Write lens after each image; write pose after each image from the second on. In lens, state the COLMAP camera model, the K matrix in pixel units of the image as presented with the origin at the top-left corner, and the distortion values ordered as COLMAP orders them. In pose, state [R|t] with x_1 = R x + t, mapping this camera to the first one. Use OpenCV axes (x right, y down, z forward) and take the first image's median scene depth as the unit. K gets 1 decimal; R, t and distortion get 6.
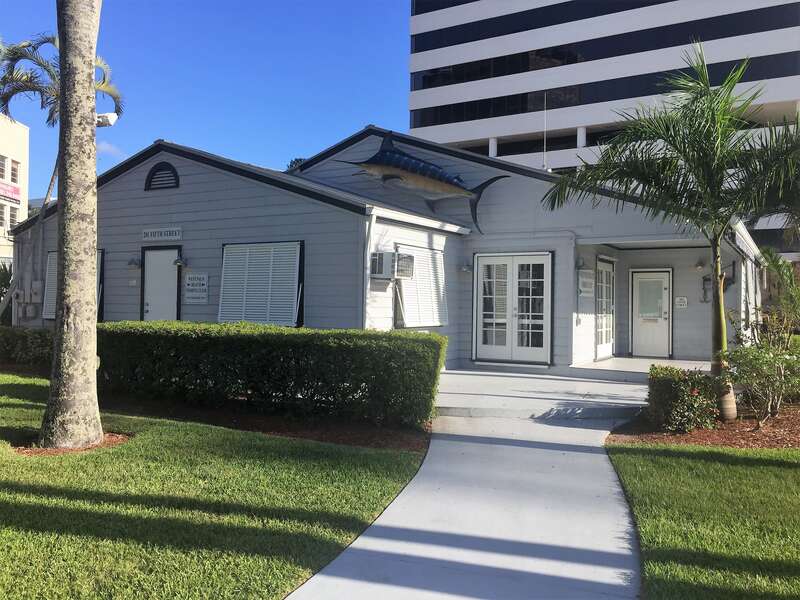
lens RADIAL K [[685.5, 0, 400.0], [0, 685.5, 300.0], [0, 0, 1]] dist [0.058975, -0.002024]
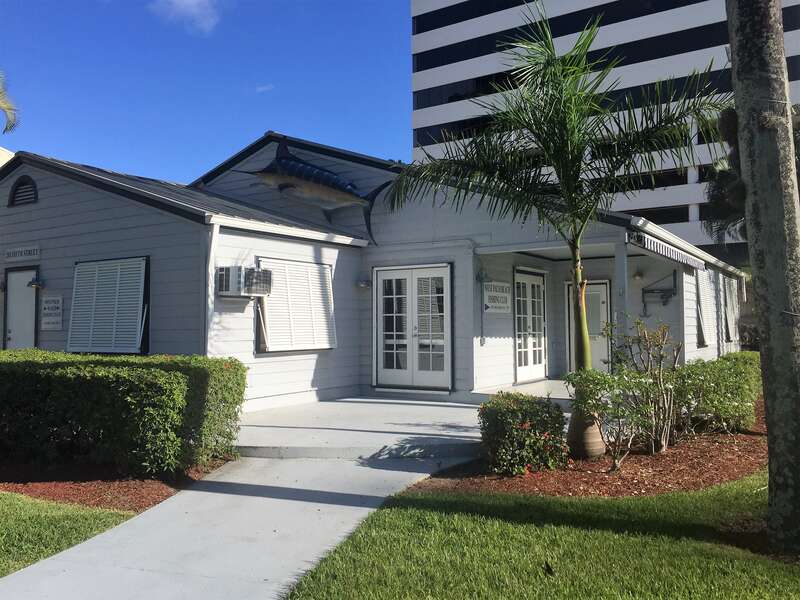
lens RADIAL K [[685.5, 0, 400.0], [0, 685.5, 300.0], [0, 0, 1]] dist [0.058975, -0.002024]
pose [[0.998455, -0.021298, -0.051323, 0.197417], [0.019618, 0.999262, -0.033027, 0.005606], [0.051989, 0.031969, 0.998136, 0.109434]]
